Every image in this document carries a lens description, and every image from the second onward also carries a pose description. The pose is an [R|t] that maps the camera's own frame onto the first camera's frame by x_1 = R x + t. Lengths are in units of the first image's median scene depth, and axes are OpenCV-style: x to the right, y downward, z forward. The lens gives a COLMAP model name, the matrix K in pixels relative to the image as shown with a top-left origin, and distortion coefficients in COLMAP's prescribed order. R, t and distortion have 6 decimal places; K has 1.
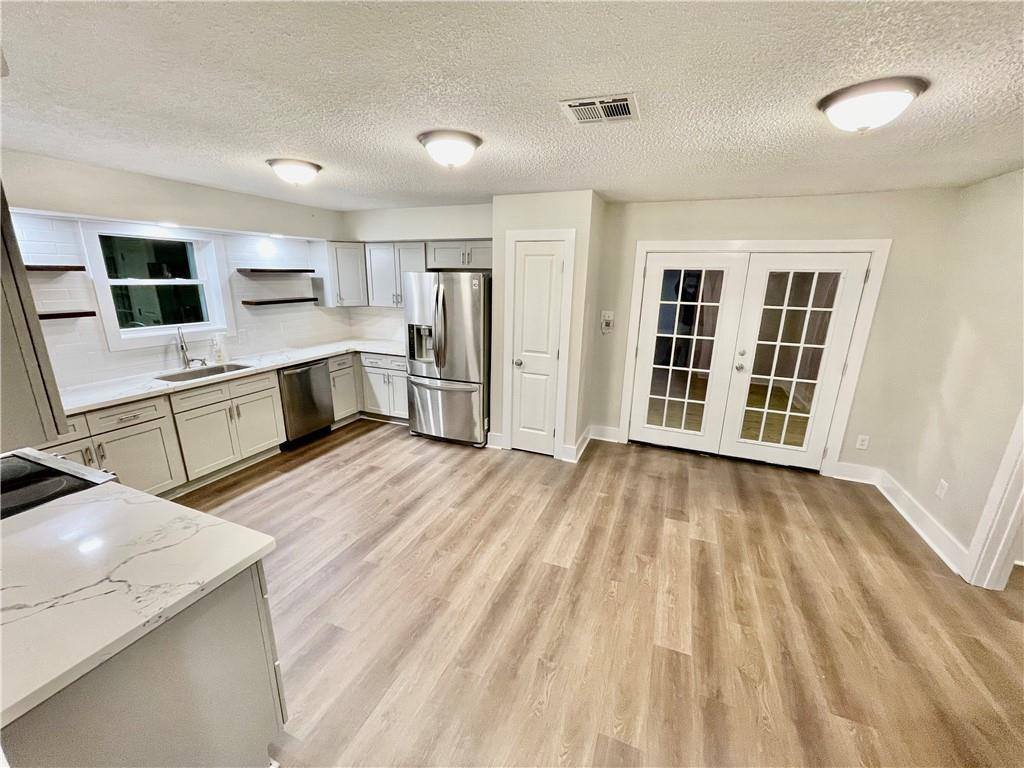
lens RADIAL K [[414.4, 0, 510.4], [0, 414.4, 386.7], [0, 0, 1]] dist [-0.001942, 0.000777]
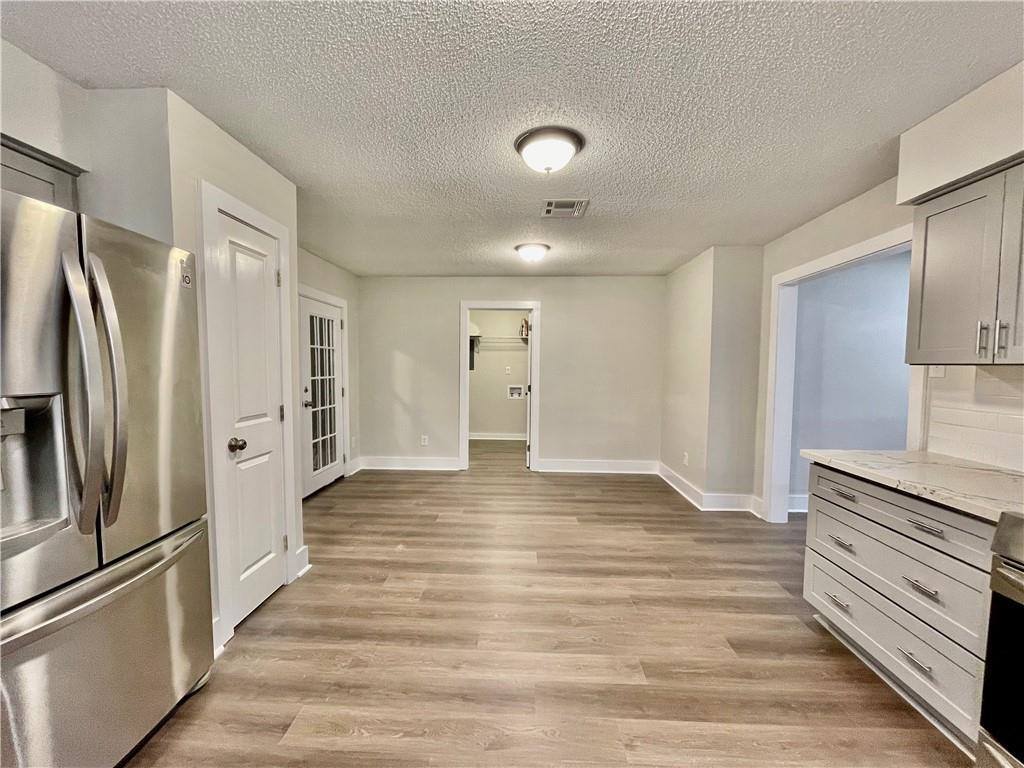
lens RADIAL K [[414.4, 0, 508.0], [0, 414.4, 387.4], [0, 0, 1]] dist [-0.001942, 0.000777]
pose [[-0.341868, -0.069611, 0.937166, -0.540663], [0.230832, 0.960480, 0.155548, -0.122355], [-0.910957, 0.269505, -0.312289, 0.801897]]
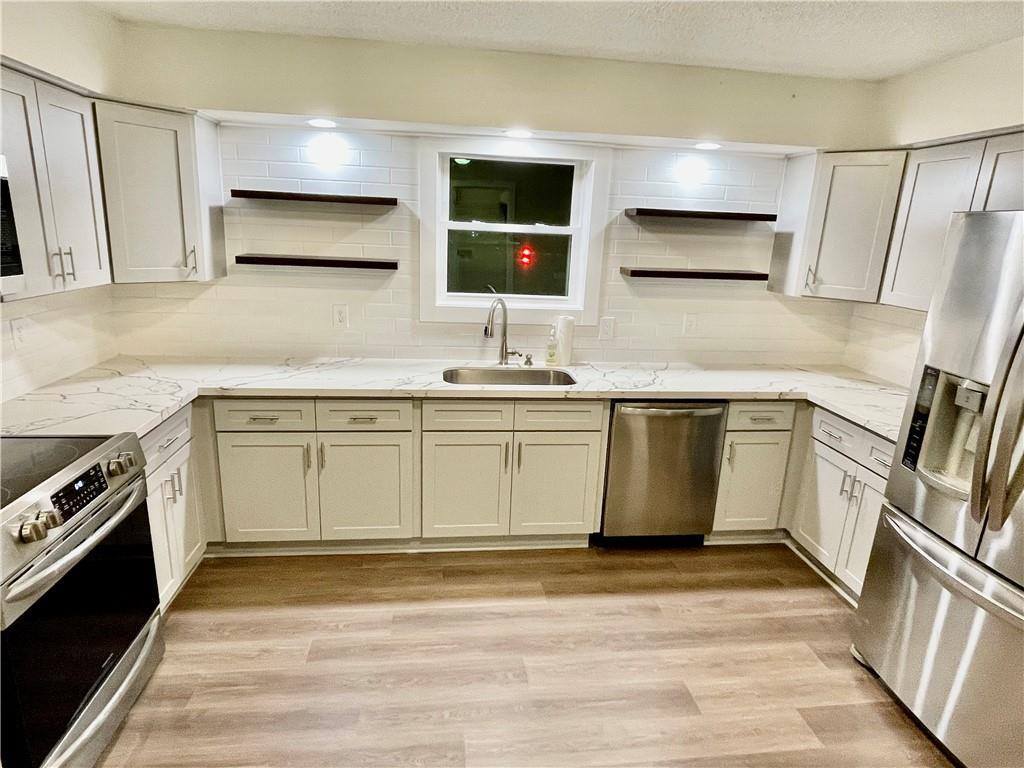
lens RADIAL K [[604.2, 0, 514.6], [0, 604.2, 392.3], [0, 0, 1]] dist [-0.001279, -0.005014]
pose [[0.492064, 0.235839, -0.838005, 0.008347], [-0.260551, 0.958378, 0.116724, -0.101481], [0.830654, 0.160907, 0.533032, 0.467027]]
